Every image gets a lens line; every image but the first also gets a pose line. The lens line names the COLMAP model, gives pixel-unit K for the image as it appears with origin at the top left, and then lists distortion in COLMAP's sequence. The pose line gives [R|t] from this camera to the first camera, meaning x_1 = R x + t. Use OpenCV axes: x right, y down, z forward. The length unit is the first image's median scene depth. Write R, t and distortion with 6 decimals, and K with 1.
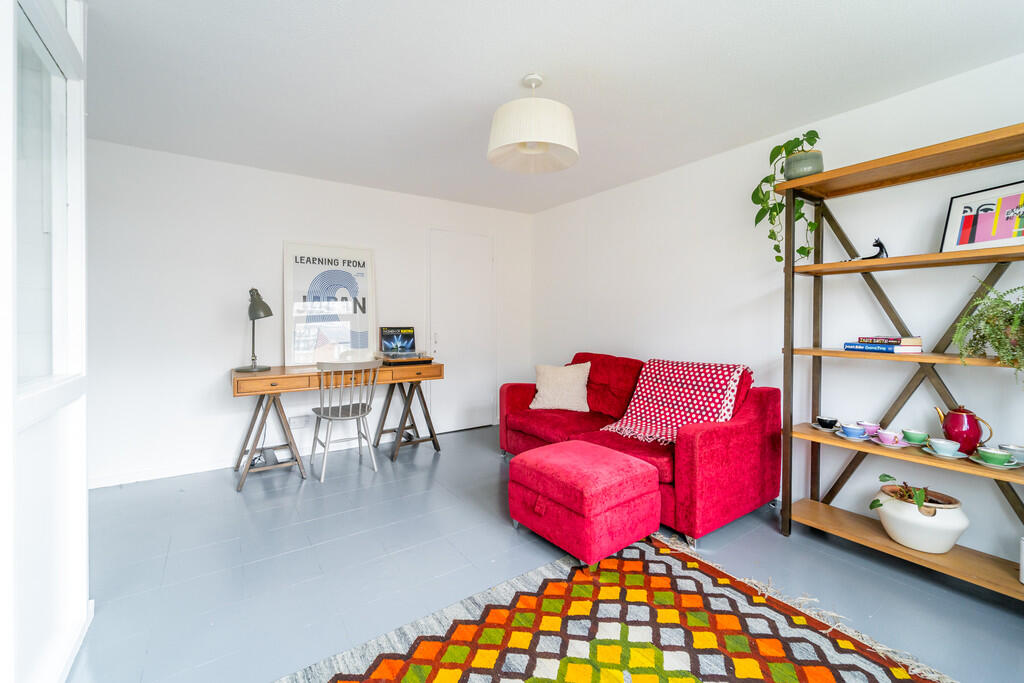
lens RADIAL K [[415.3, 0, 512.0], [0, 415.3, 341.5], [0, 0, 1]] dist [0.000263, 0.000022]
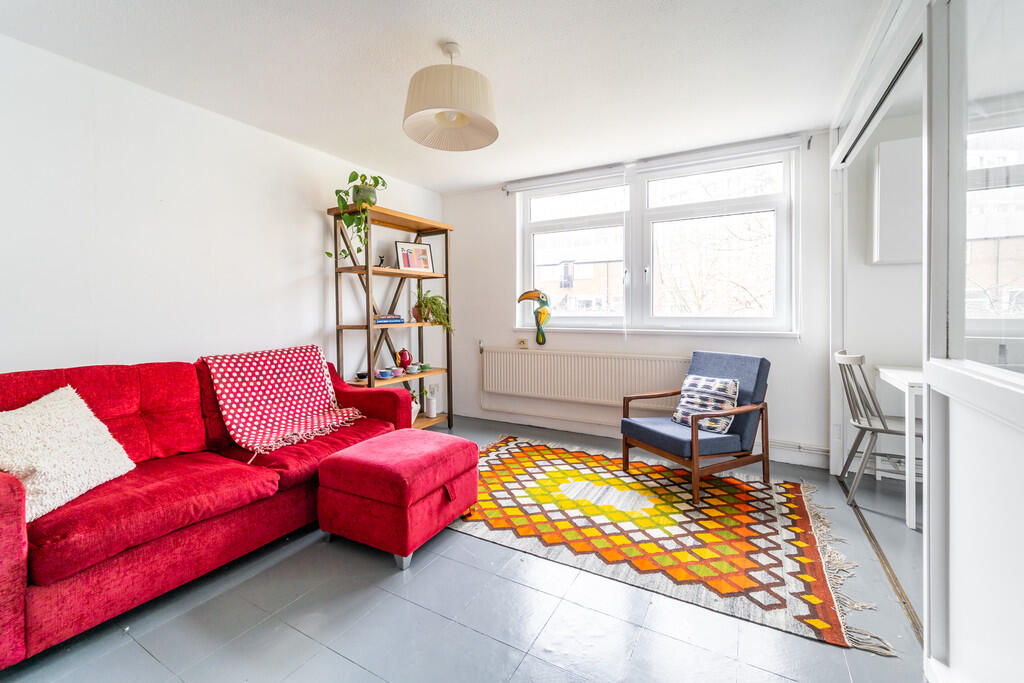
lens RADIAL K [[423.0, 0, 513.3], [0, 423.0, 313.3], [0, 0, 1]] dist [0.002143, 0.000230]
pose [[-0.435747, -0.005443, 0.900053, -1.082730], [0.050647, 0.998249, 0.030557, -0.050424], [-0.898643, 0.058900, -0.434708, 1.566784]]
